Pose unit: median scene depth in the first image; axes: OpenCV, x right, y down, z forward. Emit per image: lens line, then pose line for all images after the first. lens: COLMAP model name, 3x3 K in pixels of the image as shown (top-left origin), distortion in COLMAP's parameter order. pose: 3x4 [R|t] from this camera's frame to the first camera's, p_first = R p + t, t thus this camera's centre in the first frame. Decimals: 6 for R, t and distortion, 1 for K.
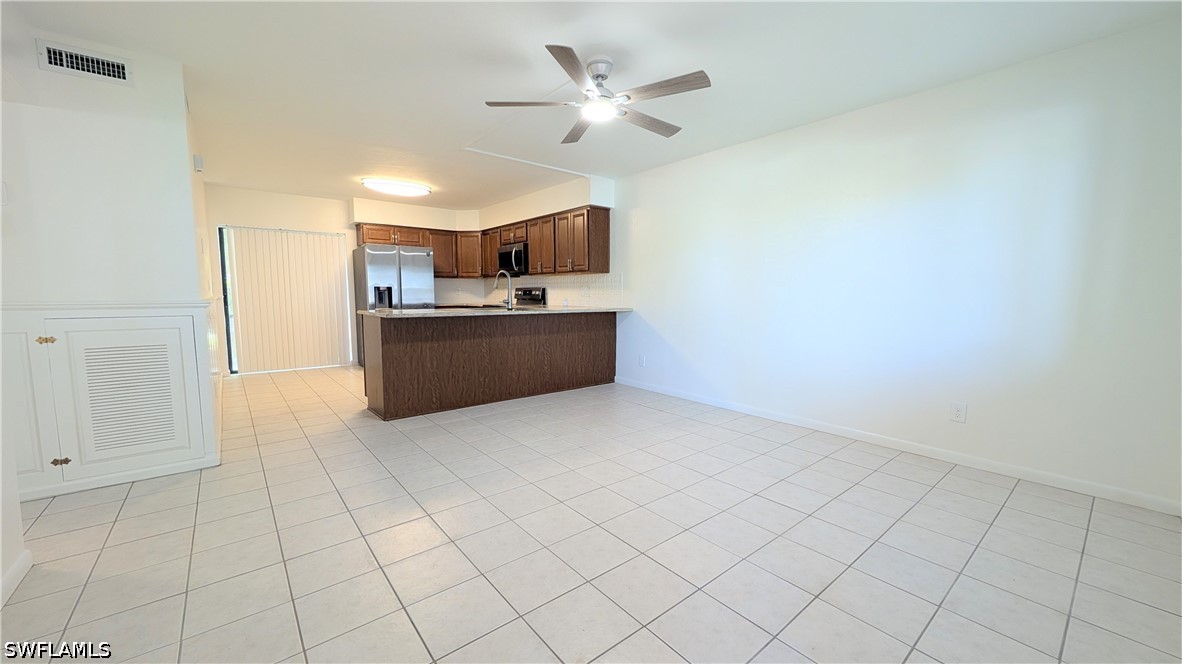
lens RADIAL K [[447.5, 0, 593.3], [0, 447.5, 335.2], [0, 0, 1]] dist [0.001876, 0.000417]
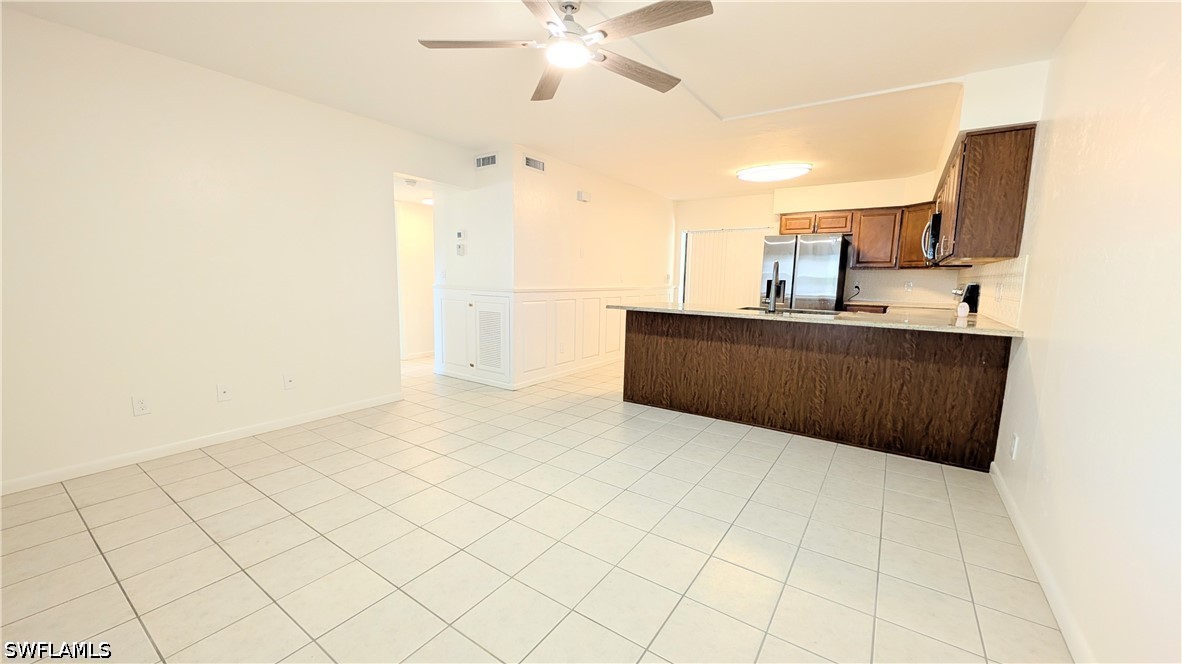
lens RADIAL K [[447.5, 0, 593.6], [0, 447.5, 336.3], [0, 0, 1]] dist [0.001876, 0.000417]
pose [[0.280729, 0.130539, -0.950868, 0.396563], [-0.108764, 0.988653, 0.103615, -0.053551], [0.953605, 0.074333, 0.291741, 0.418751]]
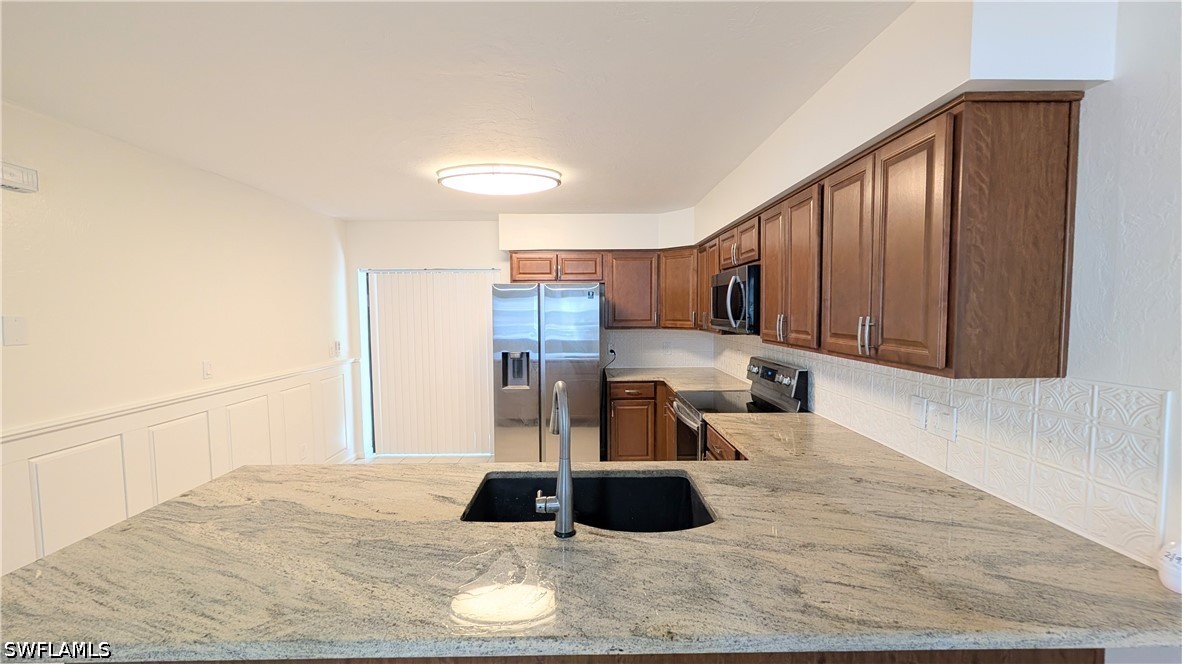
lens RADIAL K [[447.5, 0, 586.5], [0, 447.5, 333.8], [0, 0, 1]] dist [0.001876, 0.000417]
pose [[0.772228, 0.028938, -0.634686, -0.008170], [-0.052506, 0.998452, -0.018360, -0.147551], [0.633172, 0.047503, 0.772552, 0.682855]]
